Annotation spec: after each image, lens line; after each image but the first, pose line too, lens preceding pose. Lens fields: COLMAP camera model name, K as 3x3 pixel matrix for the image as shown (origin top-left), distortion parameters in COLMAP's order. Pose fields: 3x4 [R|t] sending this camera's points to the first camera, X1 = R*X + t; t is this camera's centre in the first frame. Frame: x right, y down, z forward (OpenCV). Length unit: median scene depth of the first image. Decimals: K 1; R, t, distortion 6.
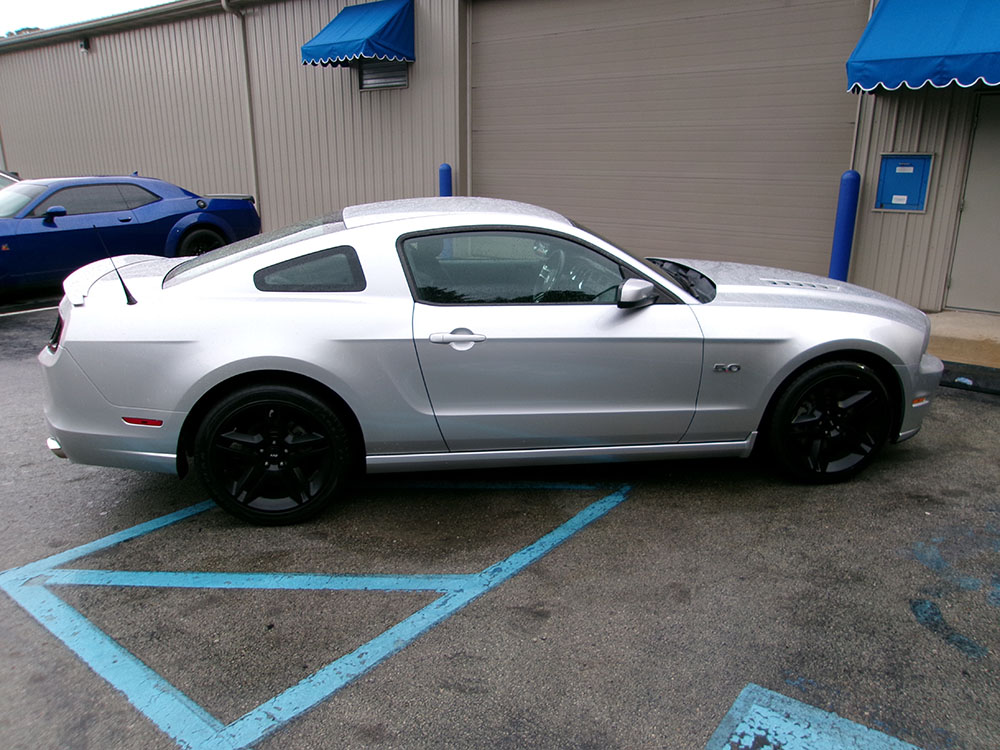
lens RADIAL K [[775.4, 0, 506.5], [0, 775.4, 368.2], [0, 0, 1]] dist [-0.022269, 0.038587]
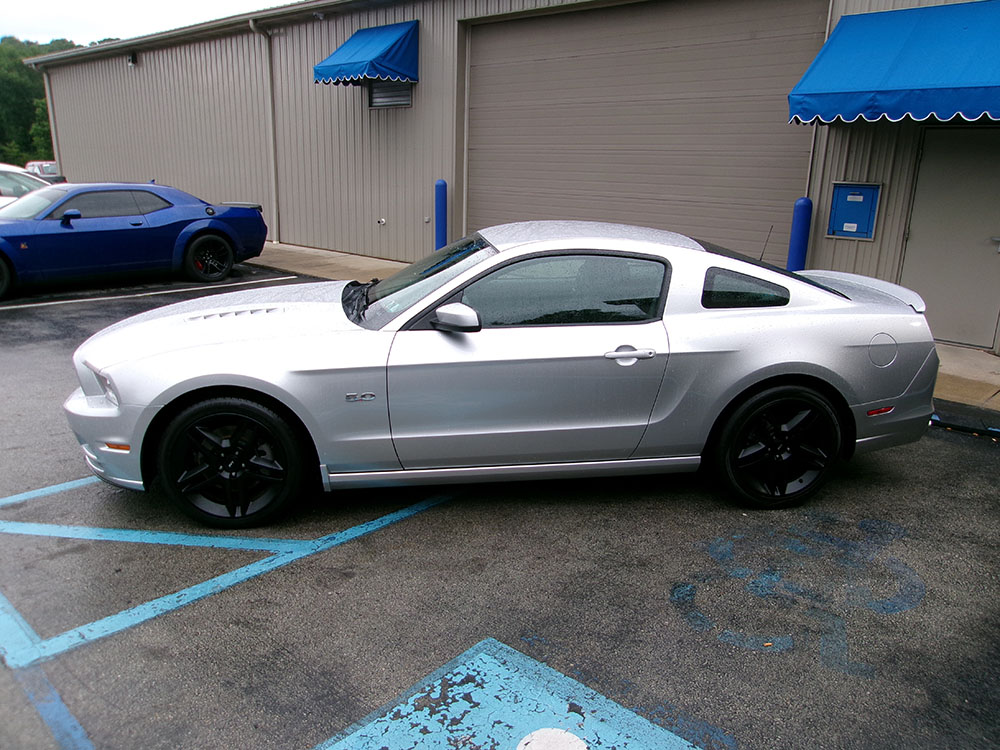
lens RADIAL K [[775.4, 0, 507.7], [0, 775.4, 370.4], [0, 0, 1]] dist [-0.022269, 0.038587]
pose [[0.997065, 0.042523, -0.063662, 0.128387], [-0.043491, 0.998957, -0.013887, 0.006763], [0.063005, 0.016615, 0.997875, -0.054125]]
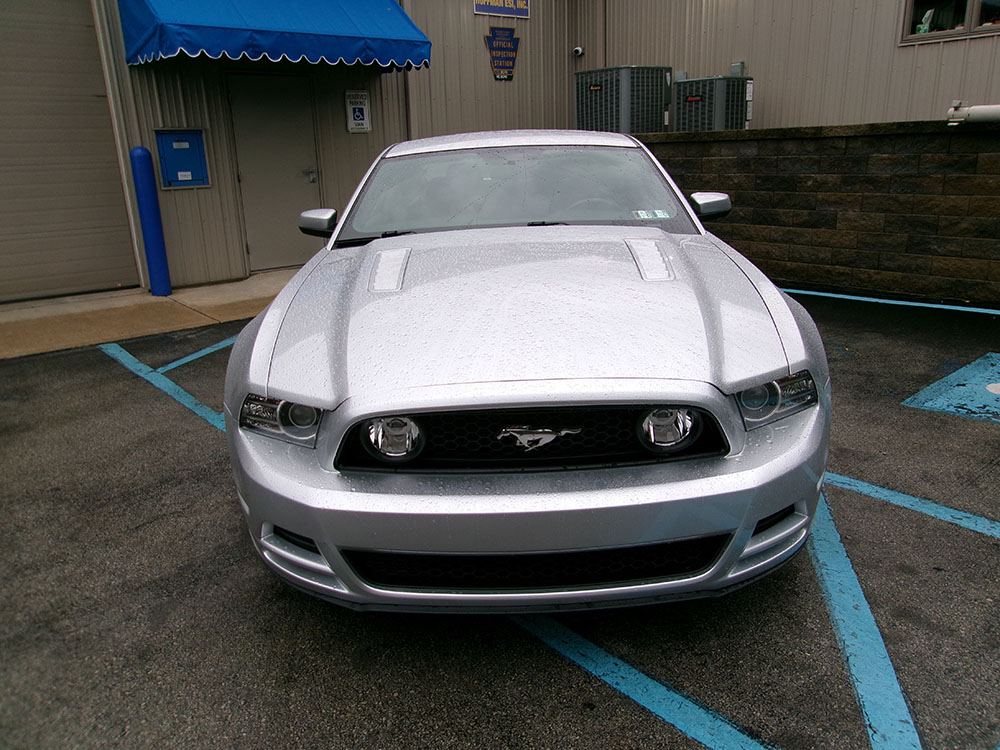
lens RADIAL K [[775.4, 0, 499.0], [0, 775.4, 378.6], [0, 0, 1]] dist [-0.022269, 0.038587]
pose [[0.193680, -0.279601, 0.940378, -0.419400], [0.297392, 0.930161, 0.215312, -0.070784], [-0.934904, 0.237959, 0.263305, 0.430058]]
